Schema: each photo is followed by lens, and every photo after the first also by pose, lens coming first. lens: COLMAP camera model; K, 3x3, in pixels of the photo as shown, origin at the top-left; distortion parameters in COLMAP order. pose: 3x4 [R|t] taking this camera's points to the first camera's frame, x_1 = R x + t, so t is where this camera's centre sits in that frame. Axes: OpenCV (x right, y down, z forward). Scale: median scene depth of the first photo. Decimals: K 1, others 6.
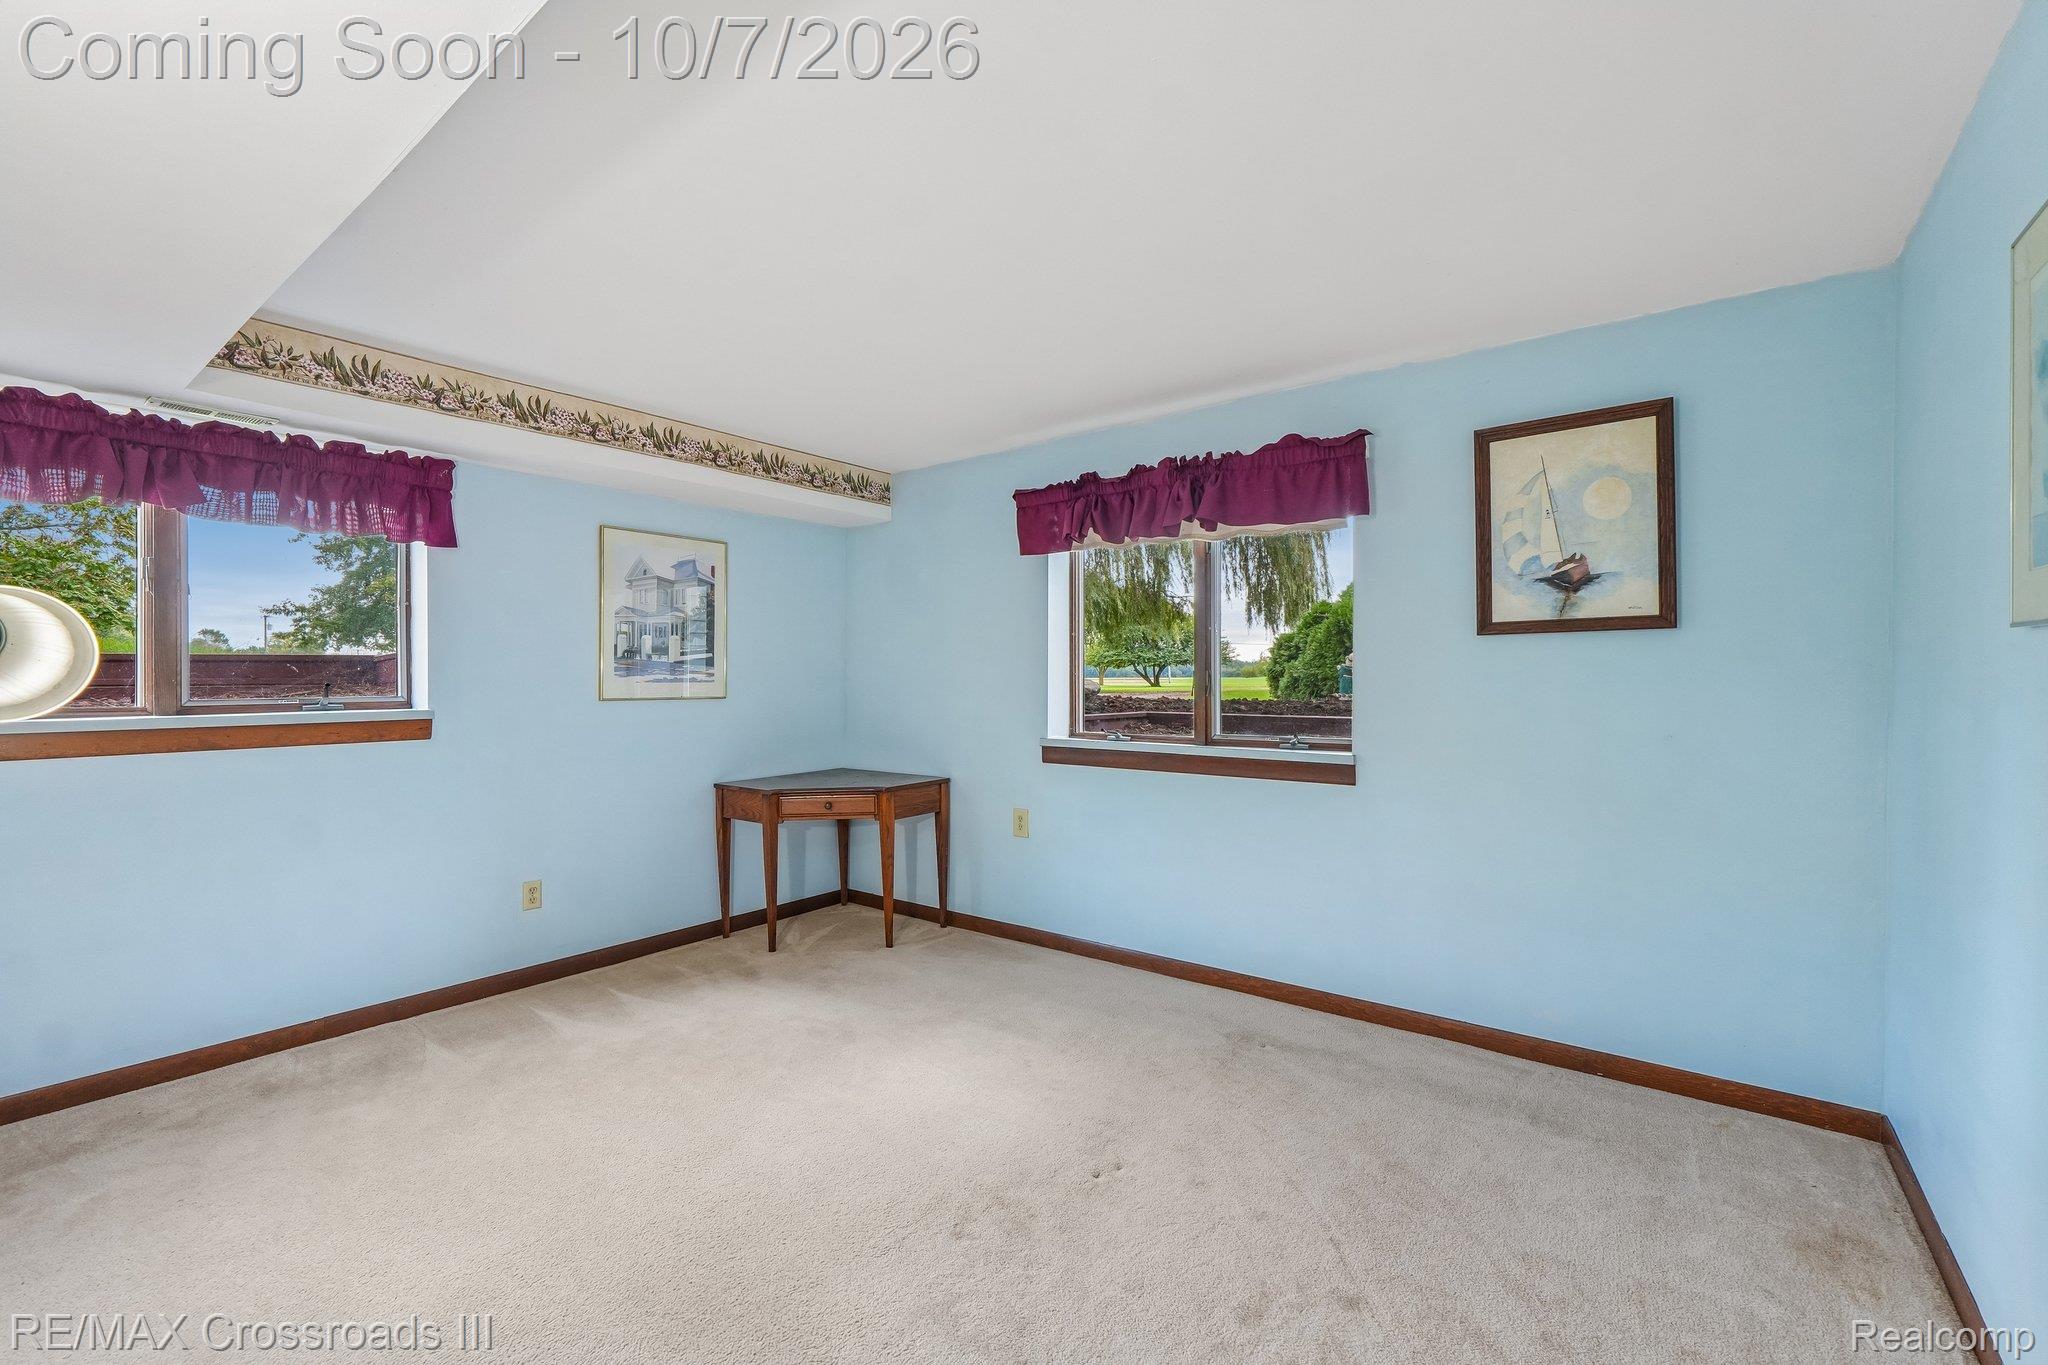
lens RADIAL K [[856.1, 0, 1020.0], [0, 856.1, 674.7], [0, 0, 1]] dist [-0.002333, 0.000860]
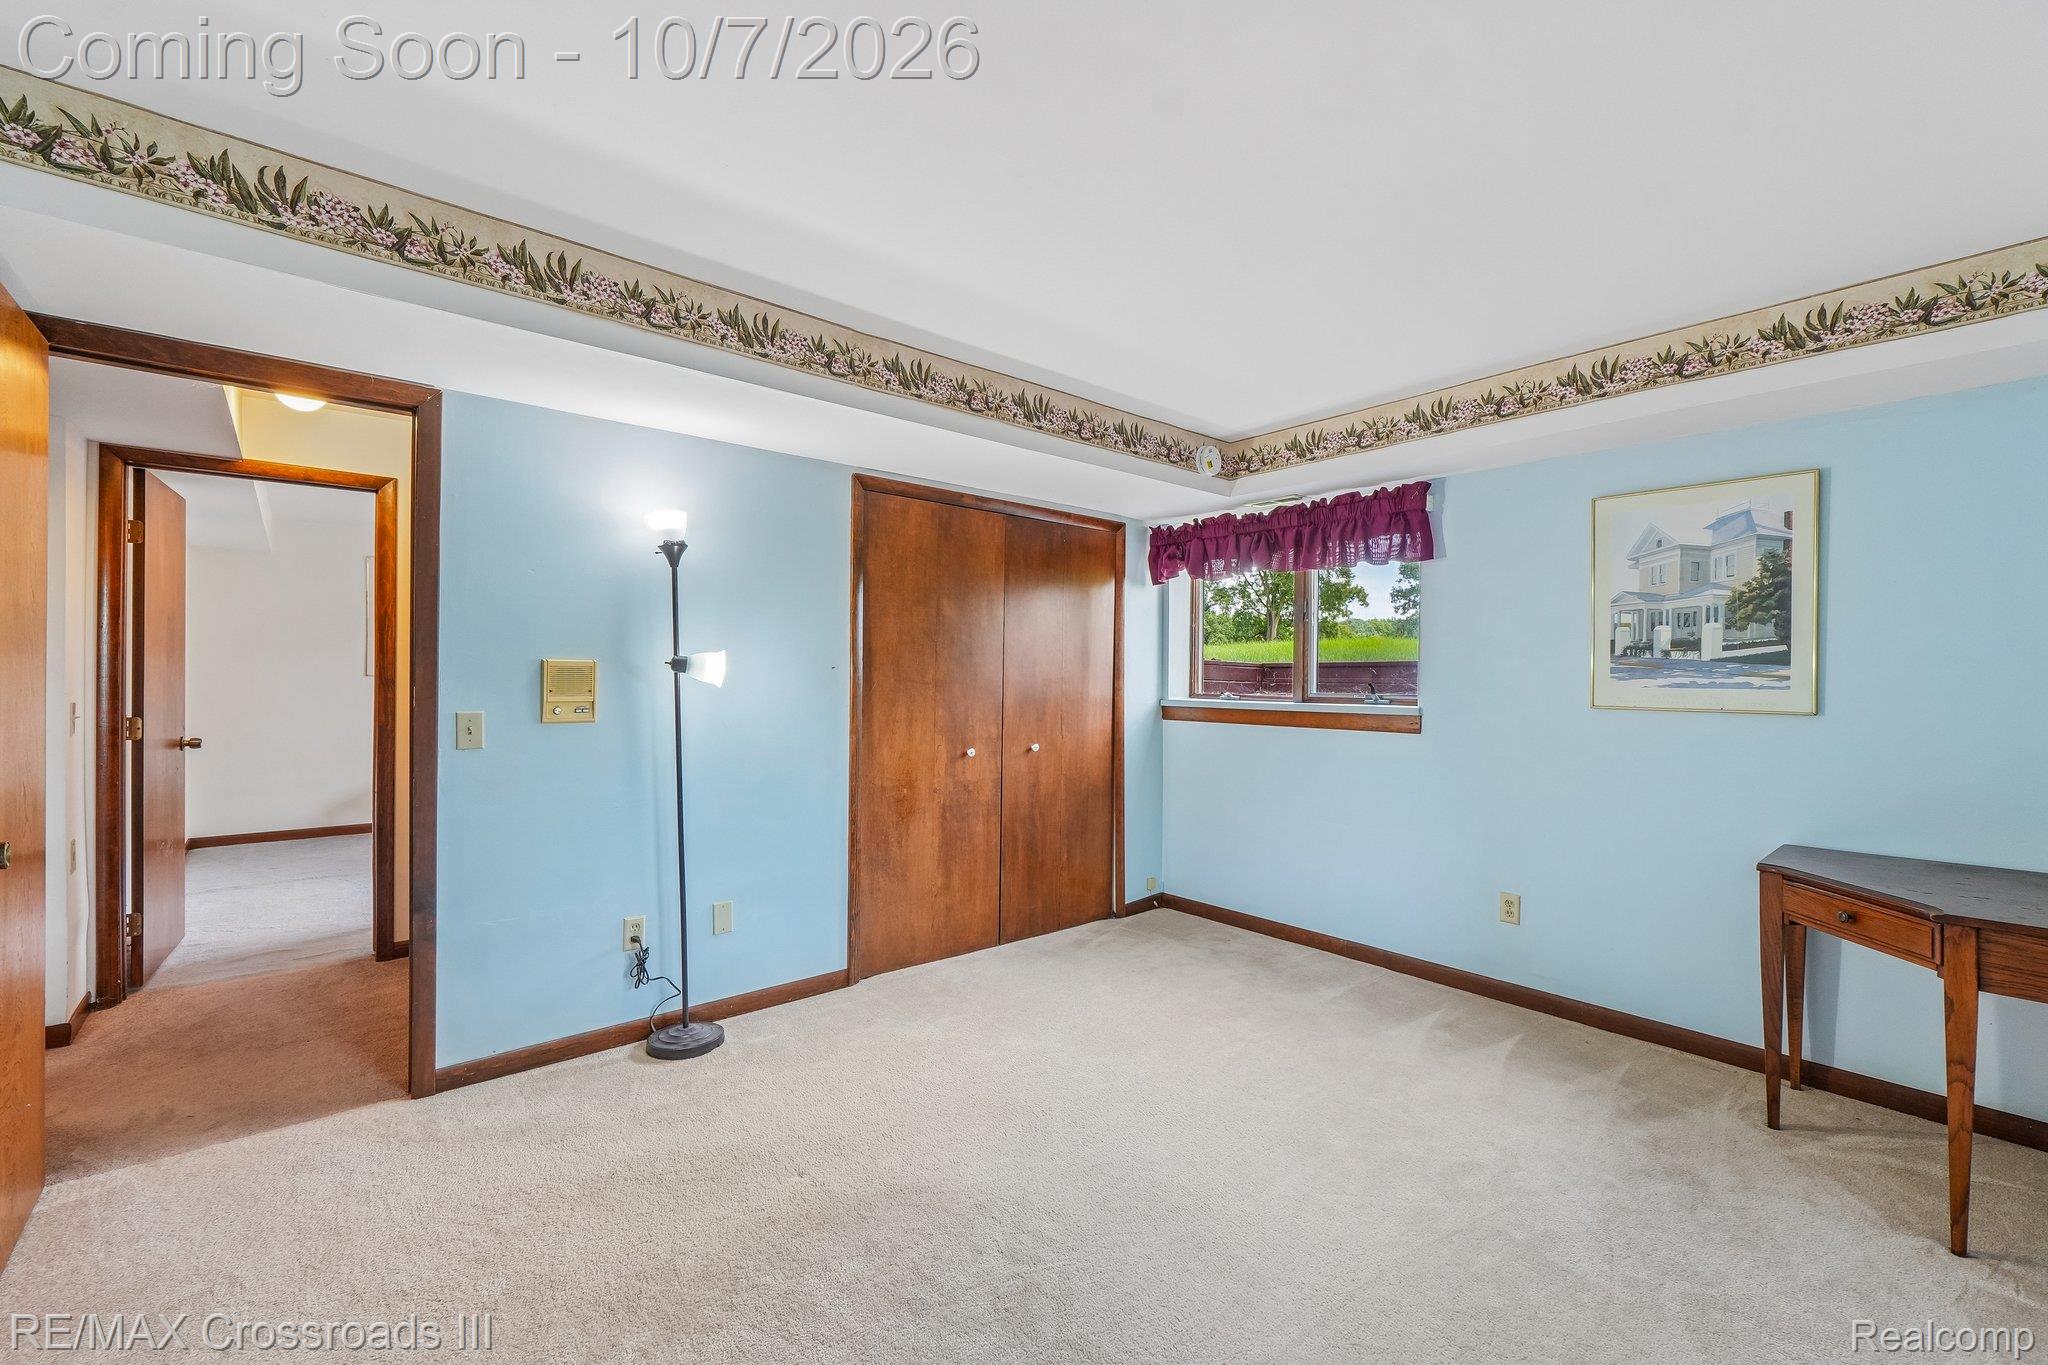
lens RADIAL K [[856.1, 0, 1019.6], [0, 856.1, 674.8], [0, 0, 1]] dist [-0.002333, 0.000860]
pose [[-0.210092, 0.001959, -0.977680, 0.461224], [-0.001387, 0.999996, 0.002302, -0.003647], [0.977681, 0.001840, -0.210088, 0.647895]]
